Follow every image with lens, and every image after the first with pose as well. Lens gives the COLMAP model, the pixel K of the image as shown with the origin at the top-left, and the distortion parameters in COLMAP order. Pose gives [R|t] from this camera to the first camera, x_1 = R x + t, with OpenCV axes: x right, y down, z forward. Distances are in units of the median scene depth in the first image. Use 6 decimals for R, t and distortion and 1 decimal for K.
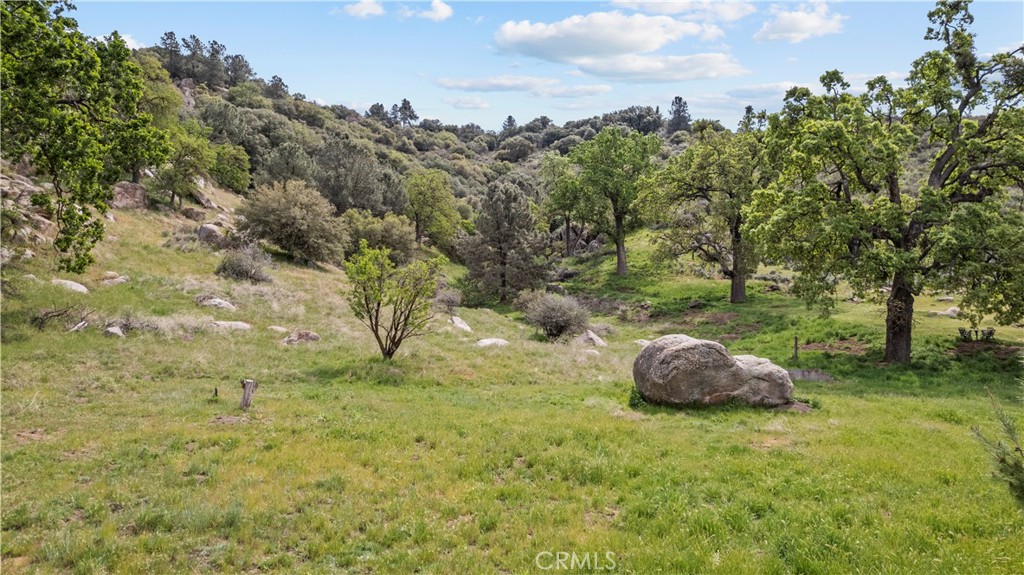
lens RADIAL K [[654.4, 0, 512.0], [0, 654.4, 287.5], [0, 0, 1]] dist [-0.073640, 0.080152]
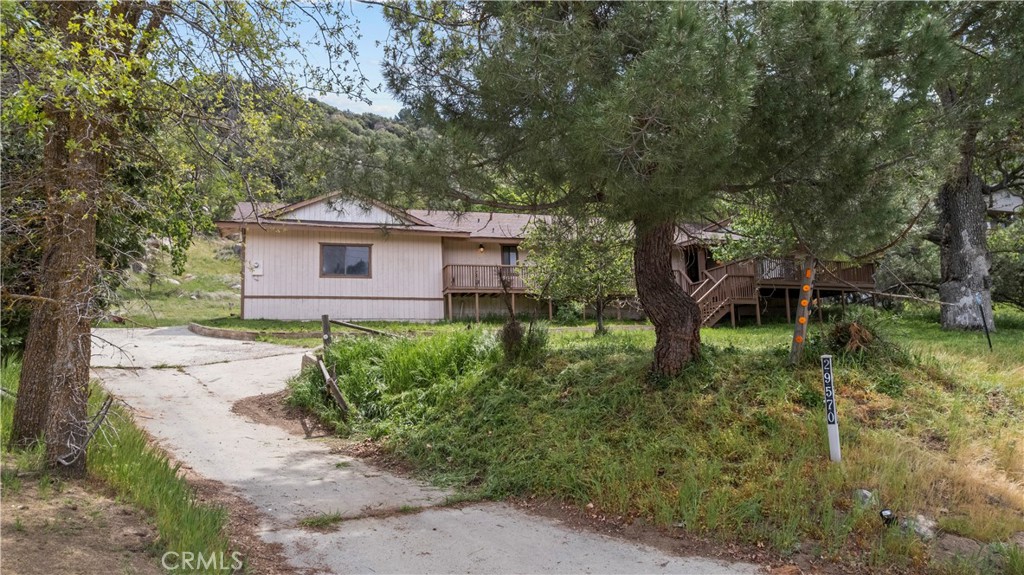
lens RADIAL K [[699.4, 0, 512.0], [0, 699.4, 287.5], [0, 0, 1]] dist [-0.003404, -0.000701]
pose [[0.993277, -0.038282, -0.109245, 0.097775], [0.040492, 0.999016, 0.018086, 0.003050], [0.108445, -0.022388, 0.993850, -0.168026]]
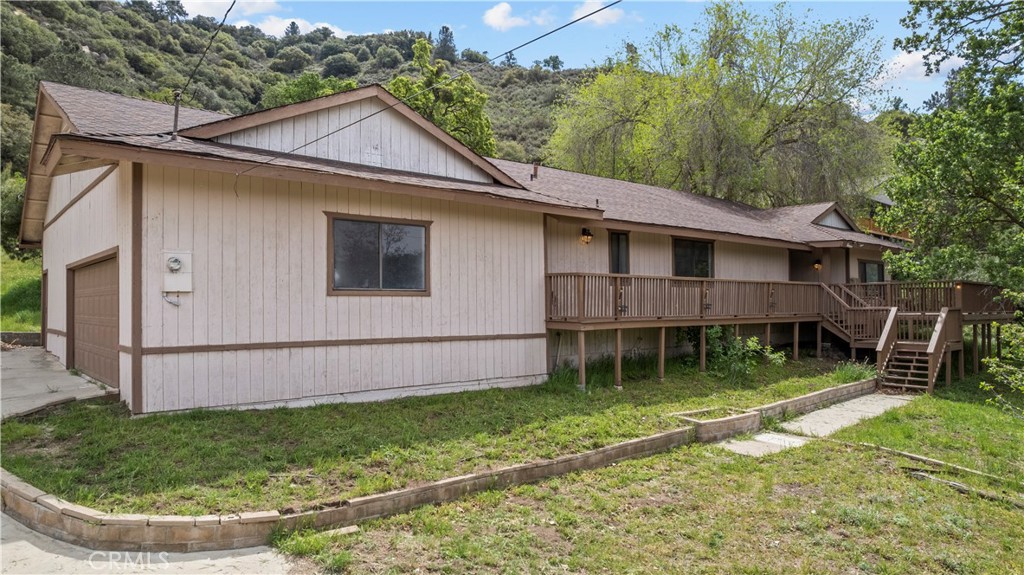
lens RADIAL K [[654.4, 0, 512.0], [0, 654.4, 287.5], [0, 0, 1]] dist [-0.073640, 0.080152]
pose [[0.958563, 0.008885, 0.284742, 0.054954], [-0.046716, 0.990885, 0.126347, -0.004426], [-0.281024, -0.134414, 0.950241, -0.106190]]
